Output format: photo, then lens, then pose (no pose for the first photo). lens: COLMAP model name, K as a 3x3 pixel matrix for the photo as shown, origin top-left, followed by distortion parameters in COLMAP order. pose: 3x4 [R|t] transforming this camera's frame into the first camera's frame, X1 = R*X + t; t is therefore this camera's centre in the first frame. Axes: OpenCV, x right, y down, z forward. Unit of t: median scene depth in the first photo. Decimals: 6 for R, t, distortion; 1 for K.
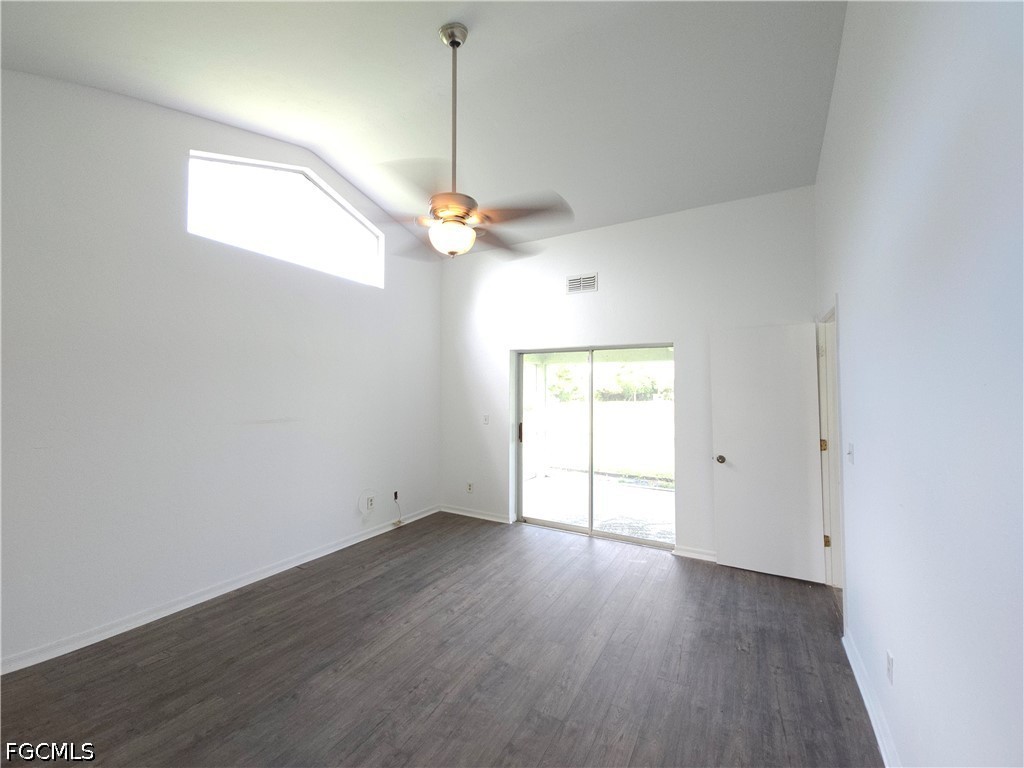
lens RADIAL K [[414.1, 0, 514.8], [0, 414.1, 383.6], [0, 0, 1]] dist [0.001167, -0.001738]
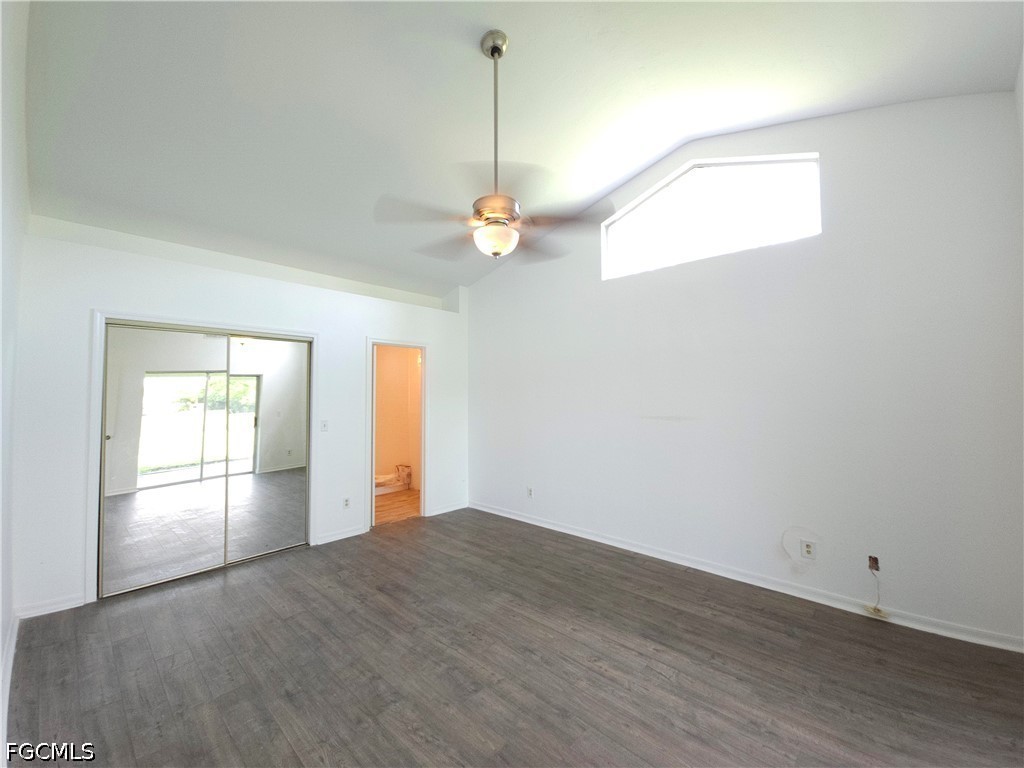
lens RADIAL K [[414.1, 0, 516.1], [0, 414.1, 386.2], [0, 0, 1]] dist [0.001167, -0.001738]
pose [[-0.241986, -0.025836, -0.969936, 0.642281], [0.024112, 0.999177, -0.032630, 0.036442], [0.969980, -0.031283, -0.241164, 1.001249]]
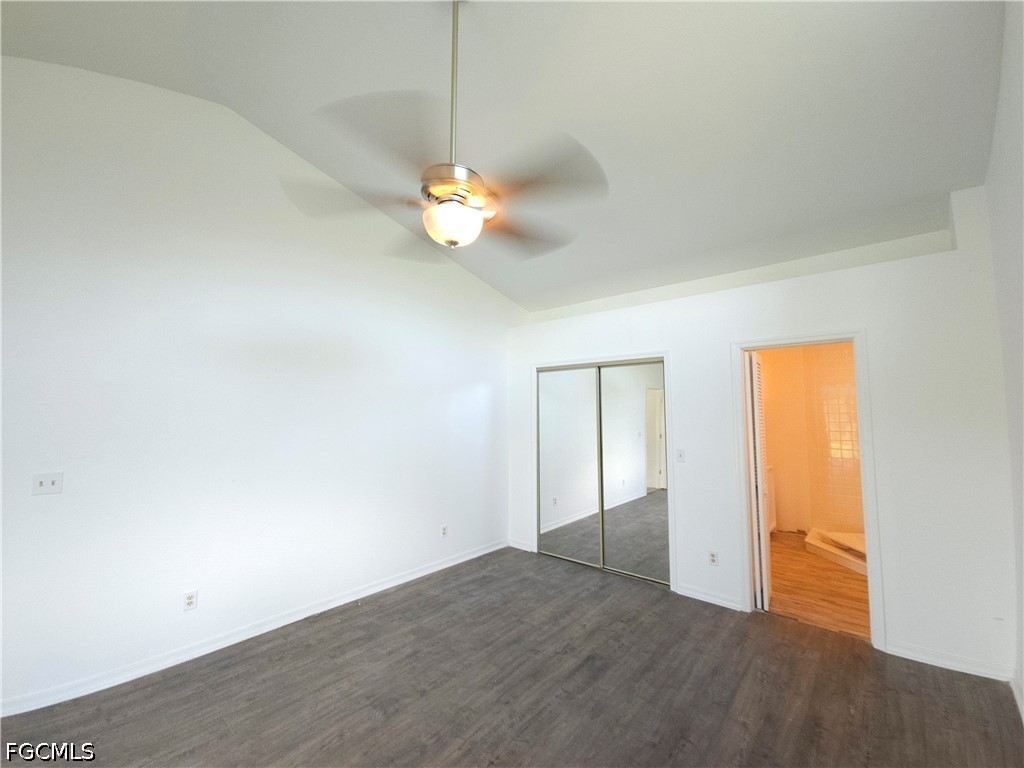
lens RADIAL K [[414.1, 0, 511.4], [0, 414.1, 377.4], [0, 0, 1]] dist [0.001167, -0.001738]
pose [[-0.977504, 0.011571, 0.210598, -0.329830], [-0.010639, 0.994518, -0.104027, 0.012187], [-0.210647, -0.103927, -0.972022, 1.341394]]
